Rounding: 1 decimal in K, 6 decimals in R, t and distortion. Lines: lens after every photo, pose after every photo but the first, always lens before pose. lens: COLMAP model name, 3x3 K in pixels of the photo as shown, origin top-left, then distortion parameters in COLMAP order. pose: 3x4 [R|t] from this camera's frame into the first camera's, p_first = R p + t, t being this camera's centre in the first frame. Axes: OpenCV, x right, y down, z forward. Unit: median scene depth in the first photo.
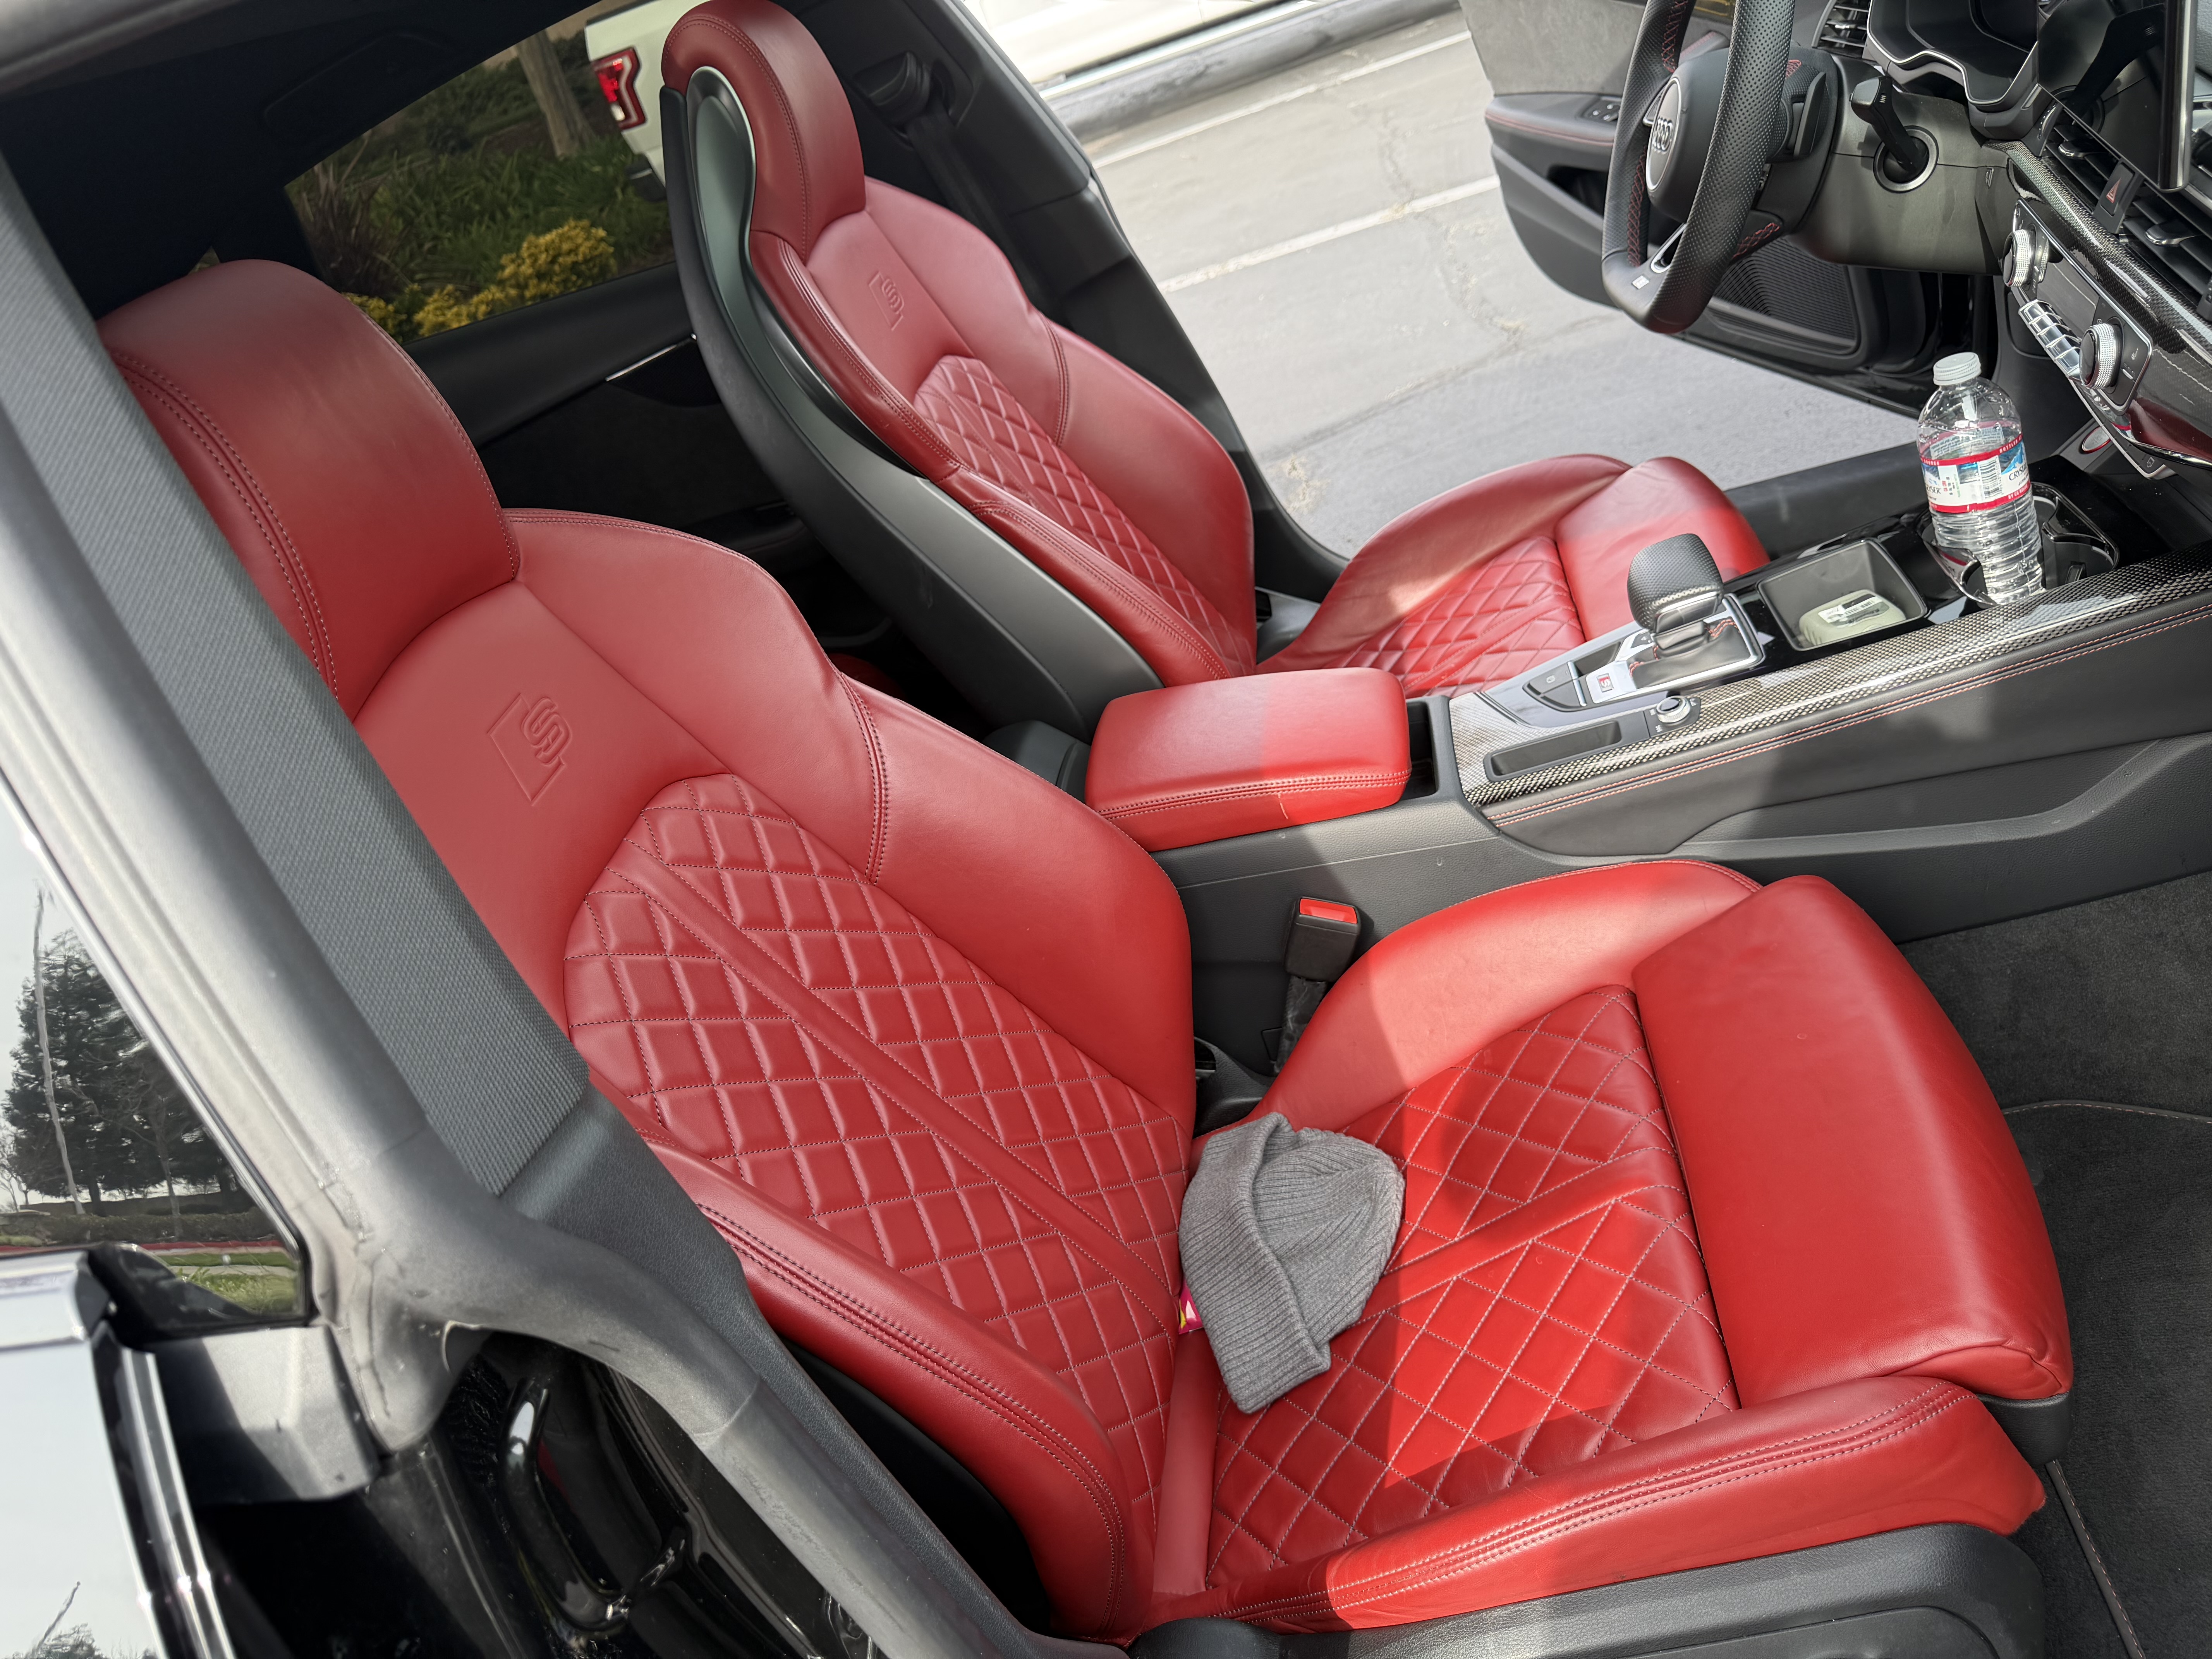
lens RADIAL K [[1553.8, 0, 1106.0], [0, 1553.8, 829.5], [0, 0, 1]] dist [-0.006900, 0.001292]
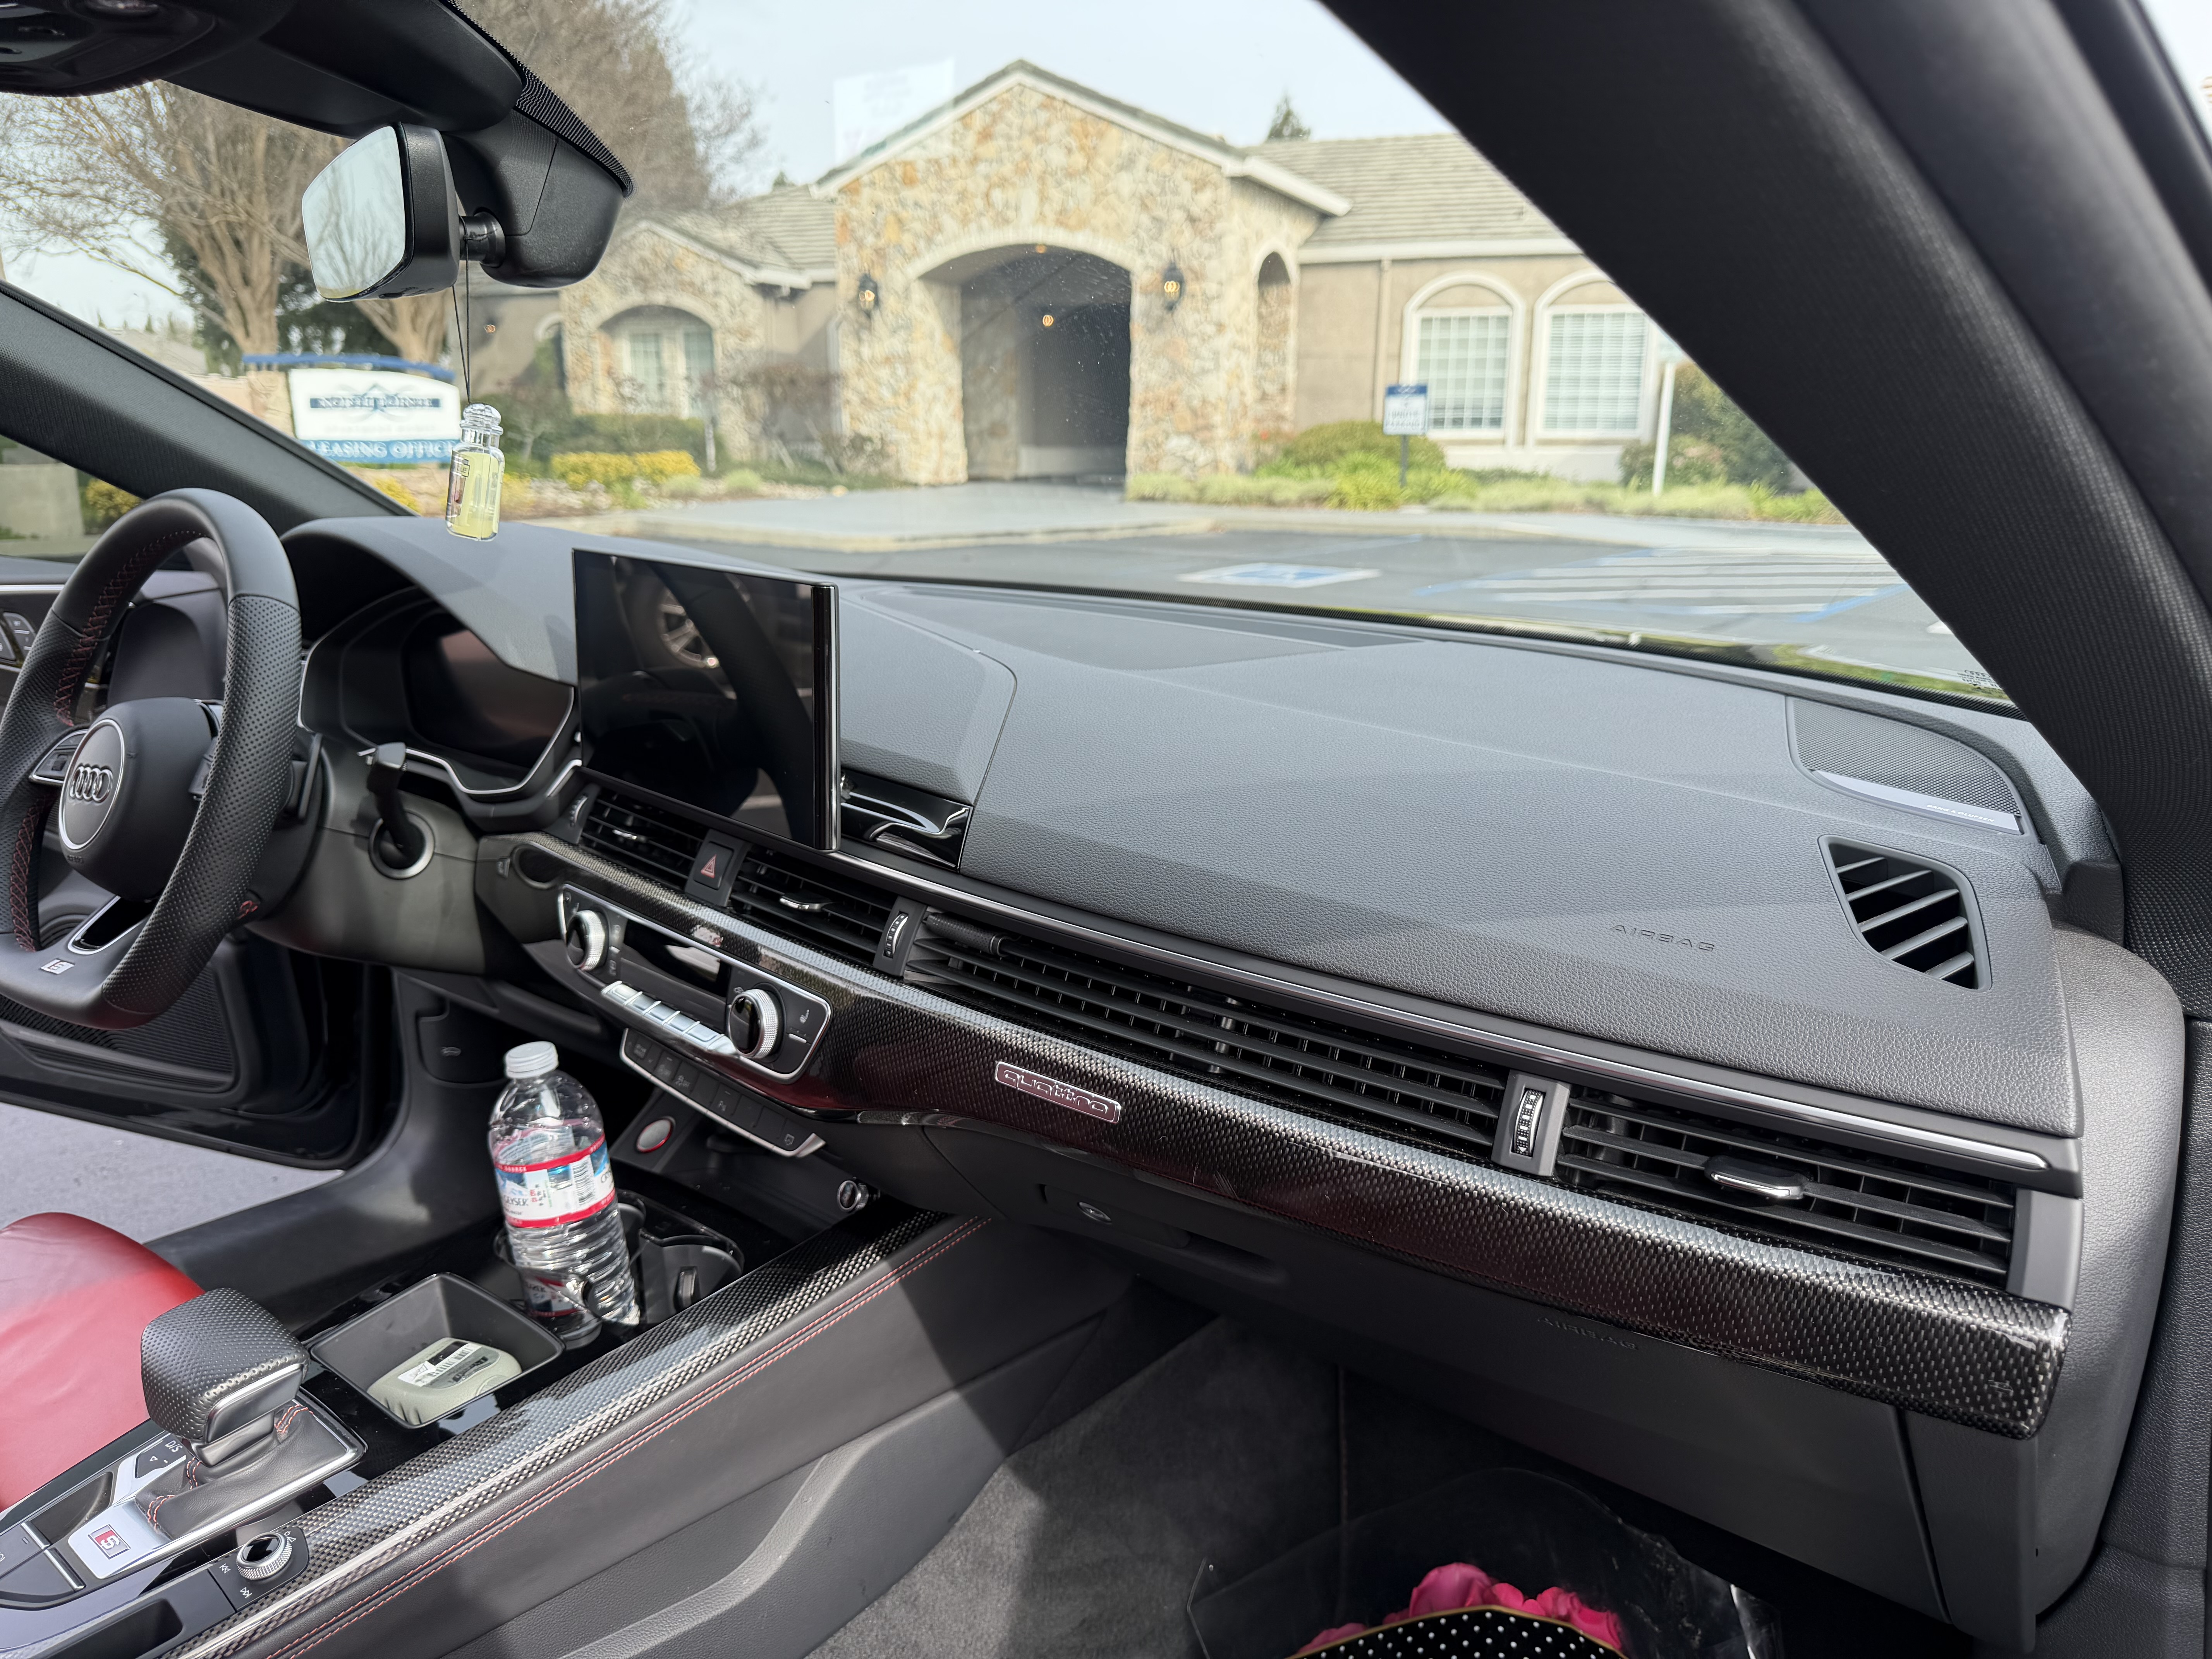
lens RADIAL K [[1573.2, 0, 1106.0], [0, 1573.2, 829.5], [0, 0, 1]] dist [-0.020868, -0.003785]
pose [[0.510330, 0.139847, 0.848532, -0.041612], [0.280963, 0.905432, -0.318203, -0.043880], [-0.812787, 0.400795, 0.422777, 0.303882]]
